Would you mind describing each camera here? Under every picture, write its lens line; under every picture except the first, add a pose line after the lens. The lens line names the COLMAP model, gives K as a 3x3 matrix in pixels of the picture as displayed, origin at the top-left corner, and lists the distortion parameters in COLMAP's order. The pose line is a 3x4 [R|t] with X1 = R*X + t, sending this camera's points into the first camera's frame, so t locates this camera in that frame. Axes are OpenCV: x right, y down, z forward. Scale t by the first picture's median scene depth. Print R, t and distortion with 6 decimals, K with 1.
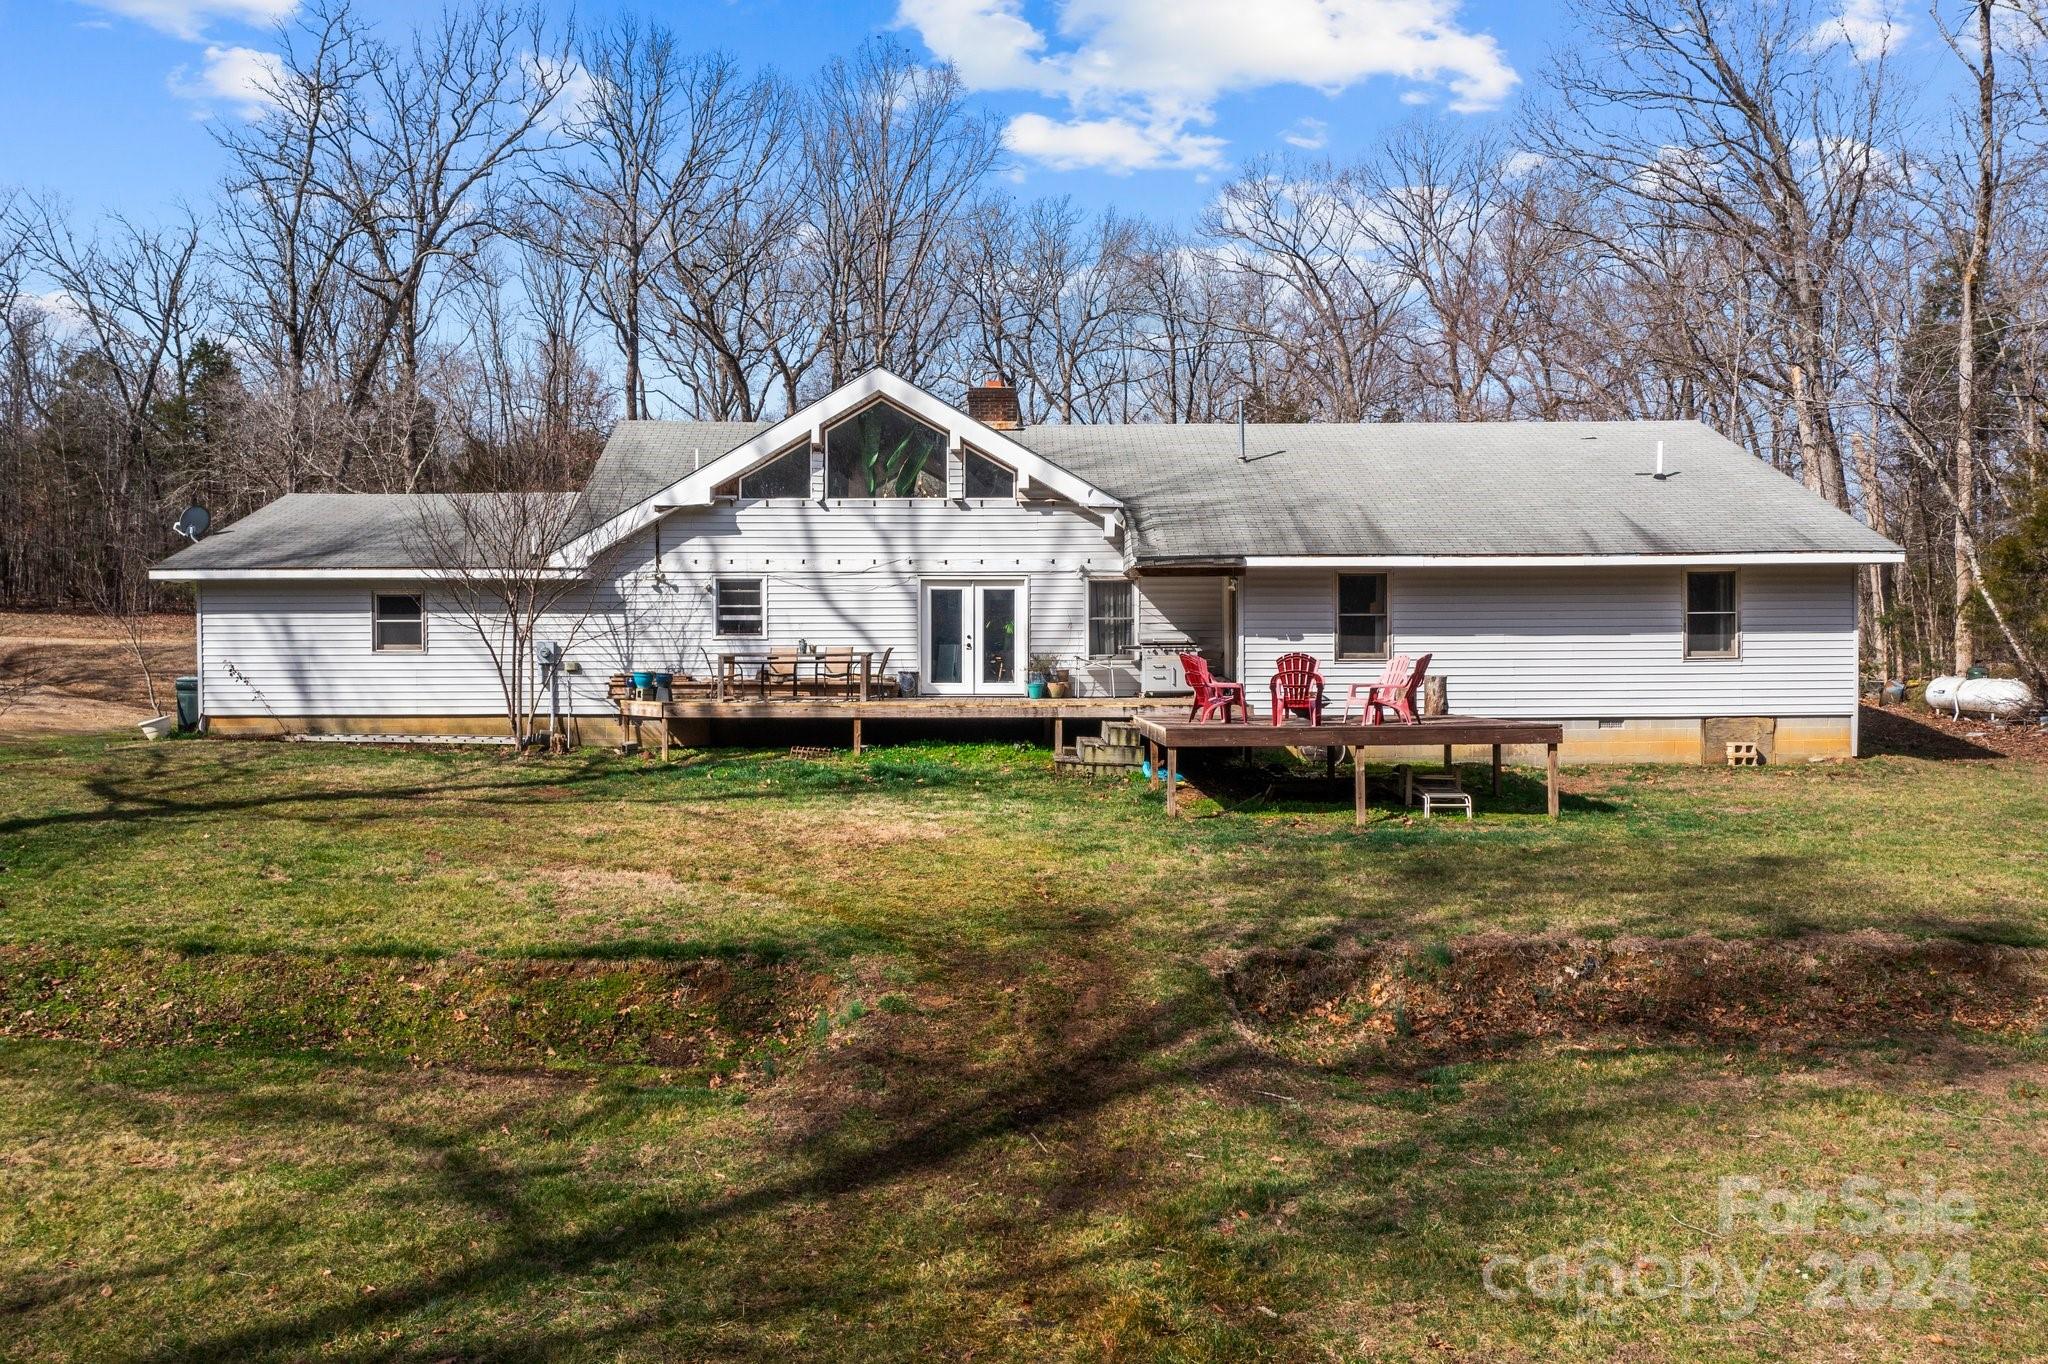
lens RADIAL K [[1626.9, 0, 1018.6], [0, 1626.9, 676.3], [0, 0, 1]] dist [-0.003190, 0.007384]
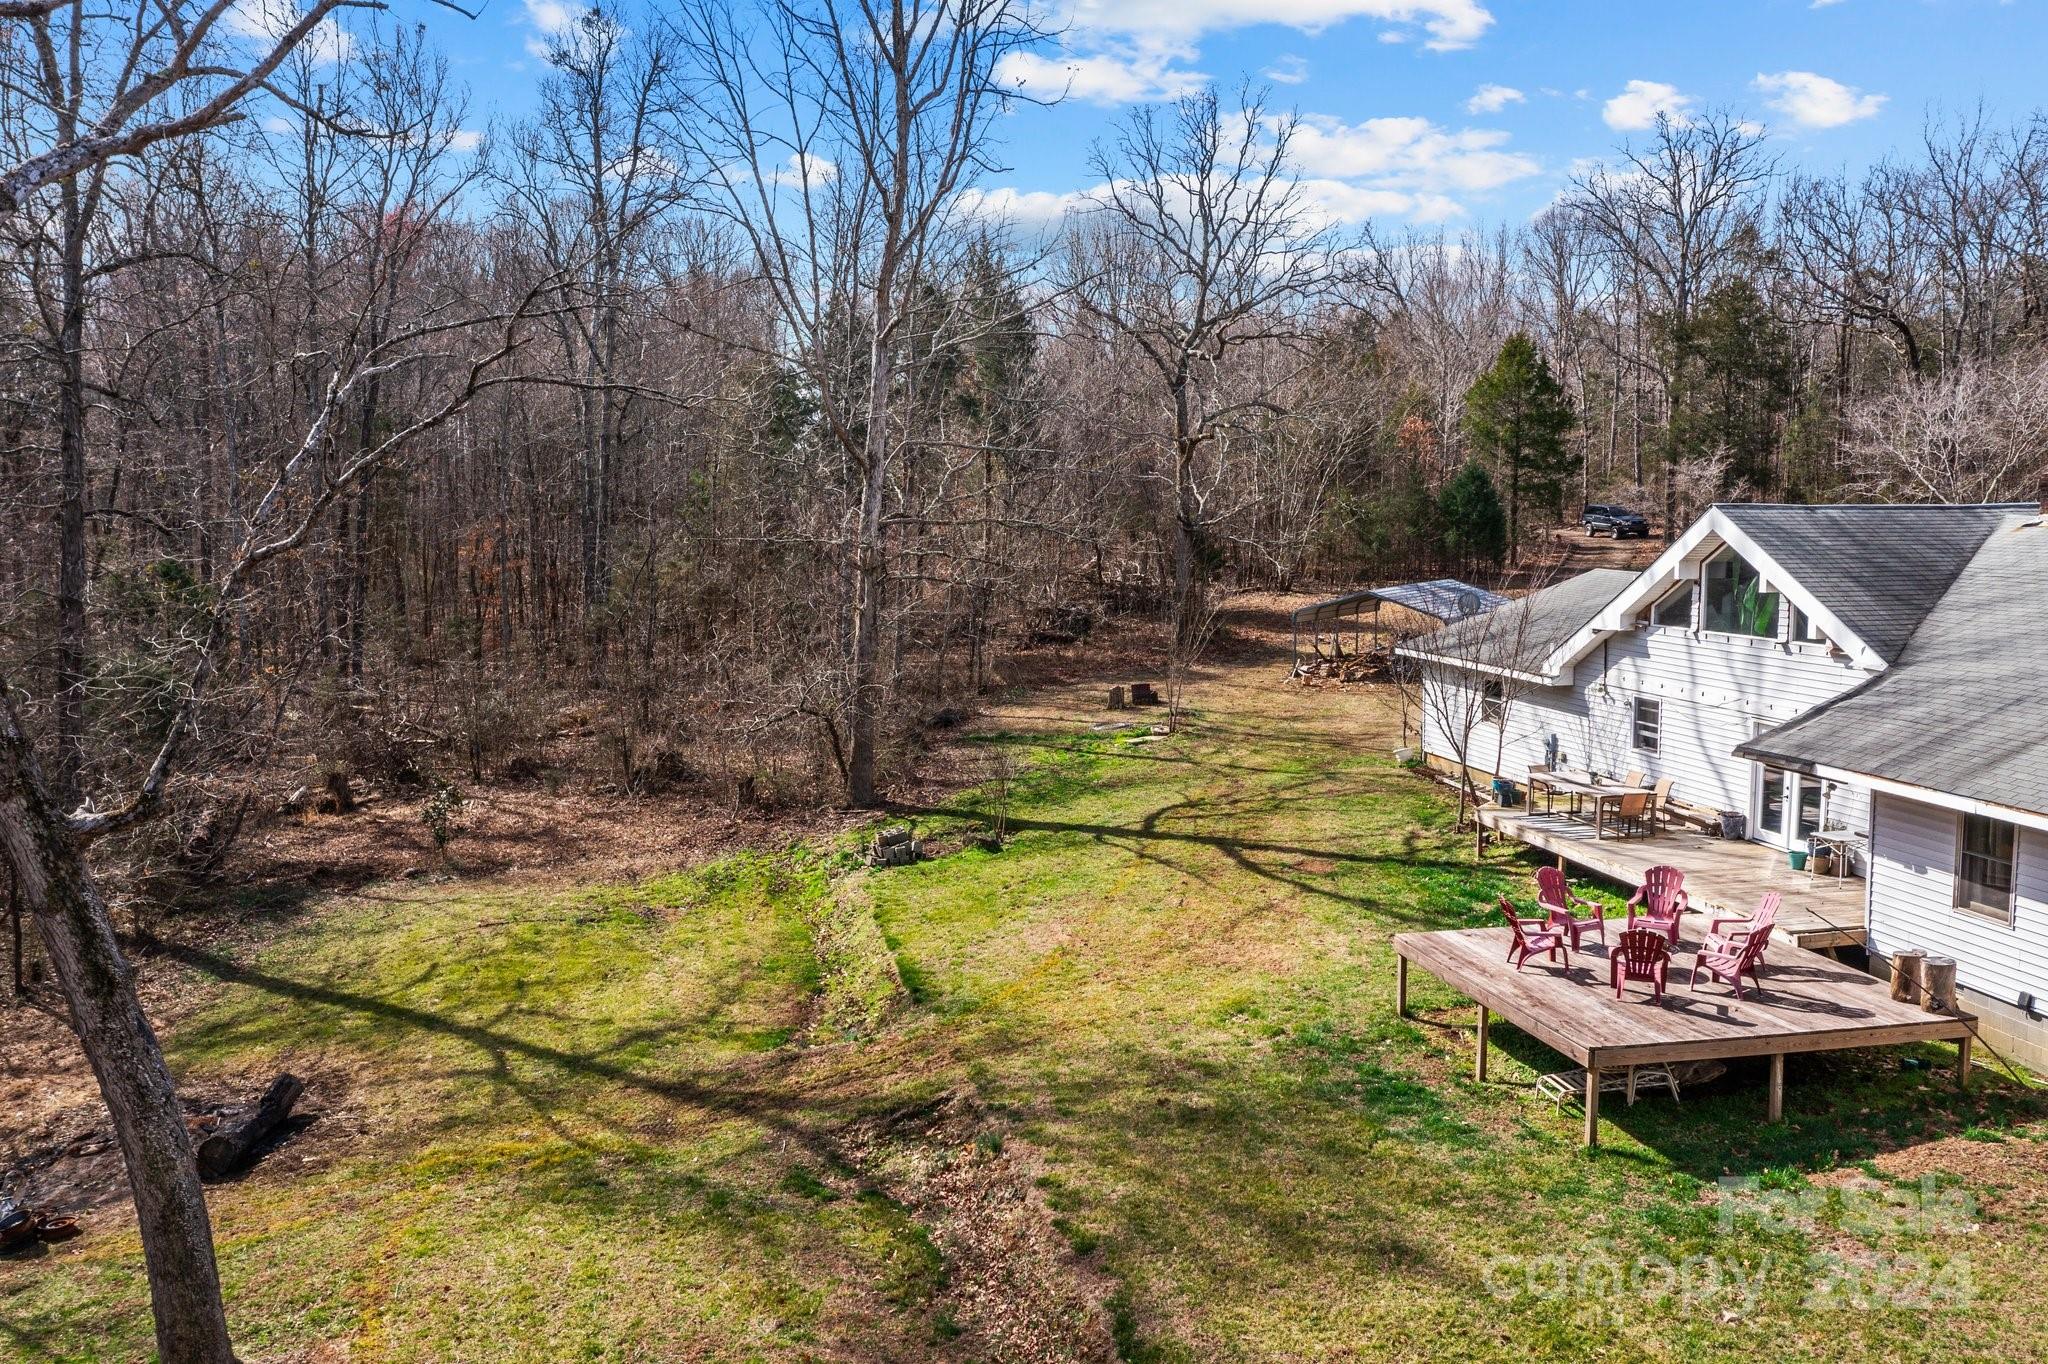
lens RADIAL K [[1615.1, 0, 1026.7], [0, 1615.1, 658.4], [0, 0, 1]] dist [-0.003366, 0.005832]
pose [[0.199156, 0.091099, -0.975724, 0.784091], [-0.005076, 0.995752, 0.091933, -0.182636], [0.979955, -0.013356, 0.198773, 0.387662]]
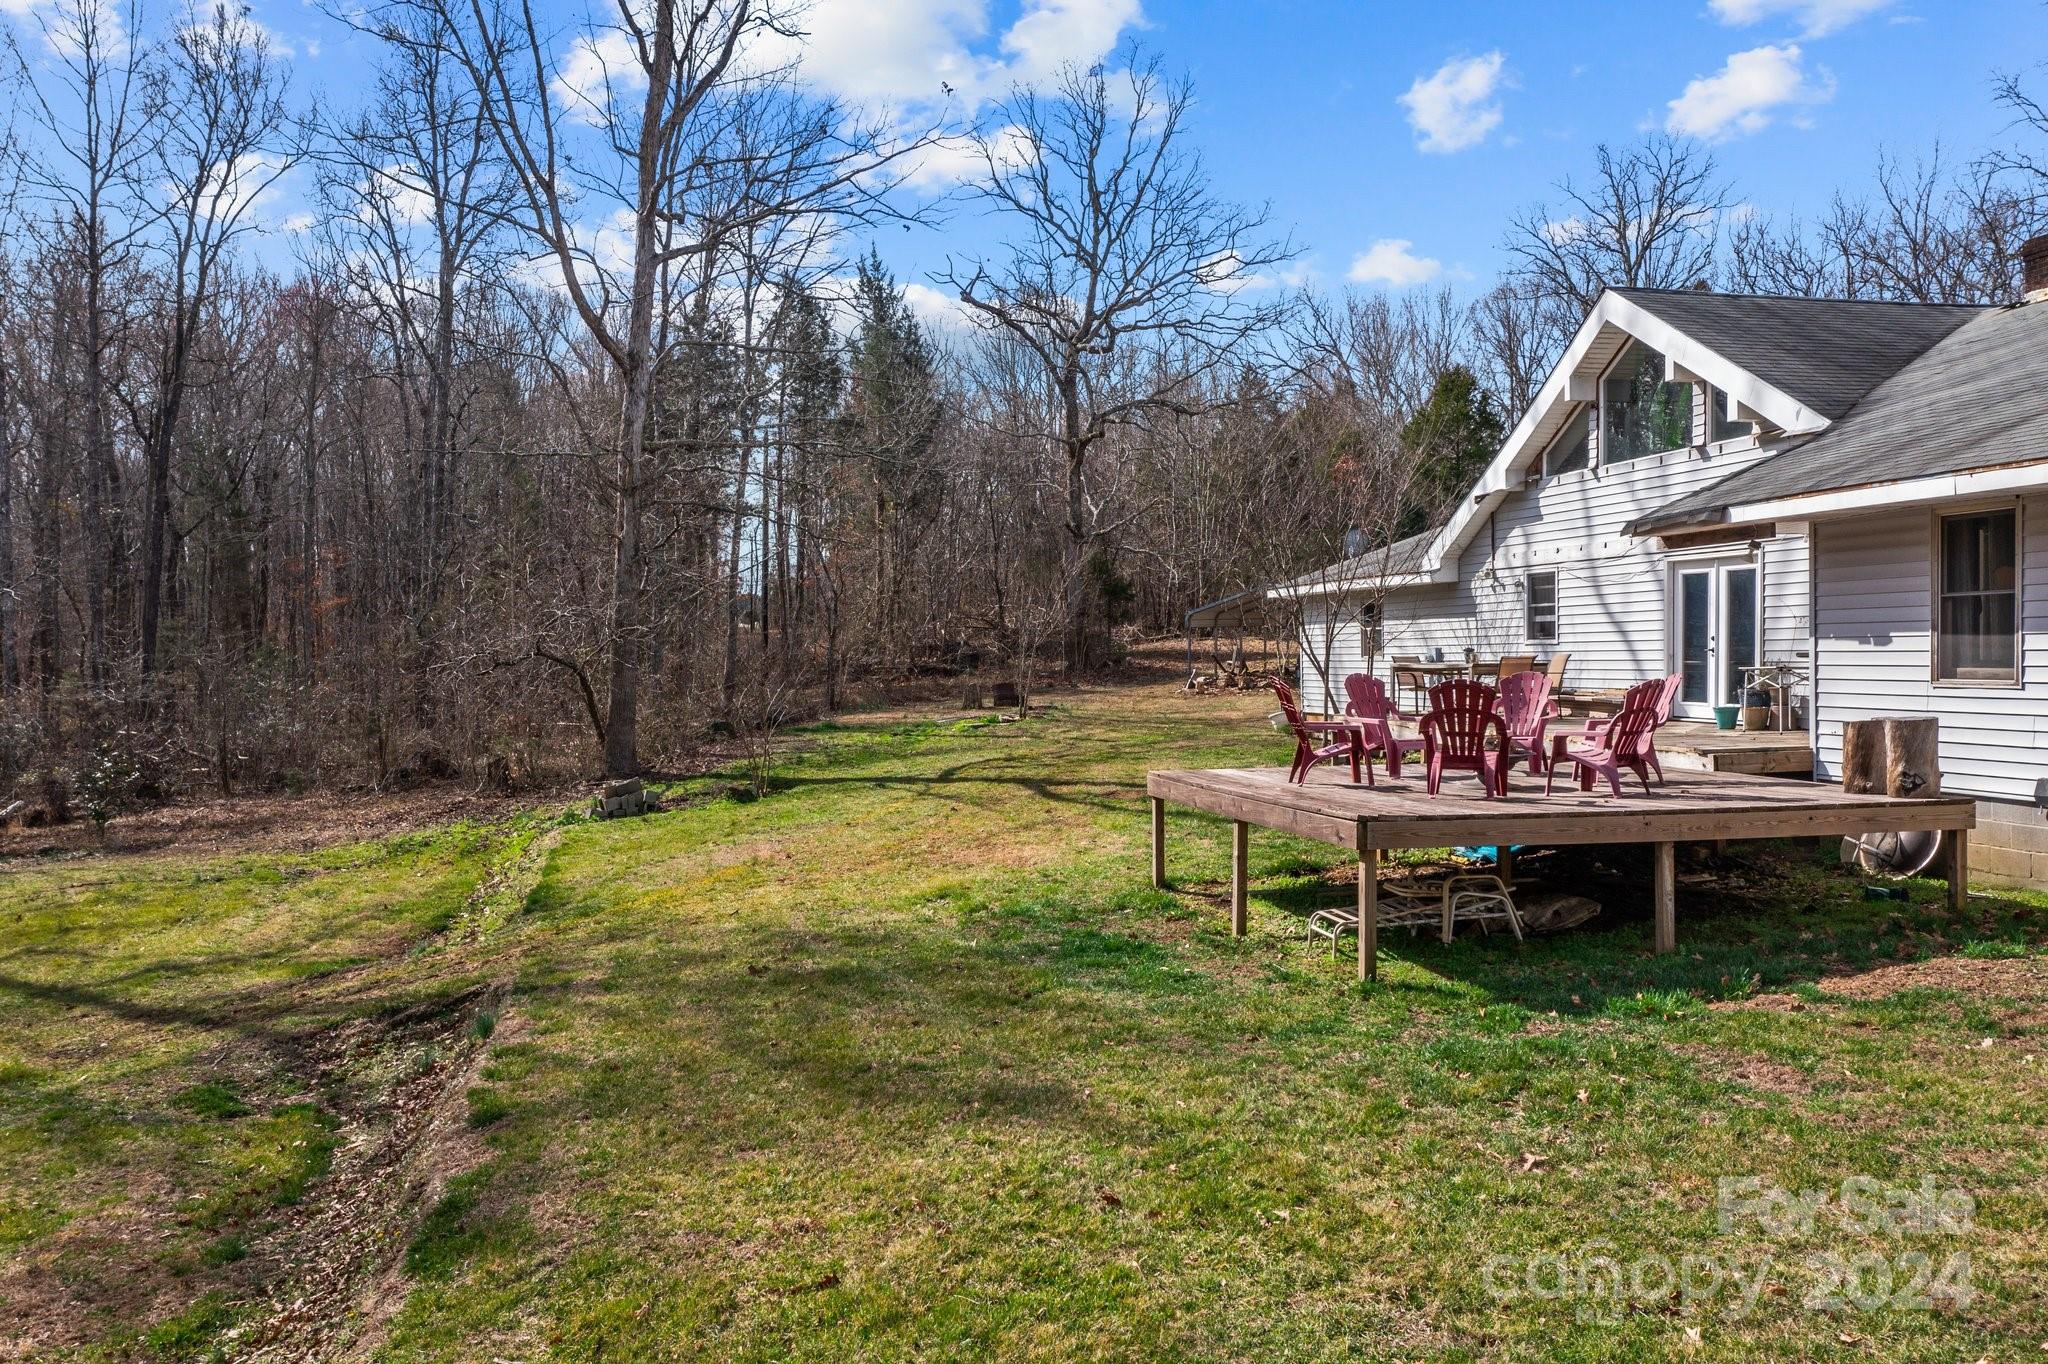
lens RADIAL K [[1626.9, 0, 1018.6], [0, 1626.9, 676.3], [0, 0, 1]] dist [-0.003190, 0.007384]
pose [[0.205386, 0.013024, -0.978594, 0.601441], [-0.000197, 0.999912, 0.013267, -0.017223], [0.978681, -0.002532, 0.205370, 0.560259]]
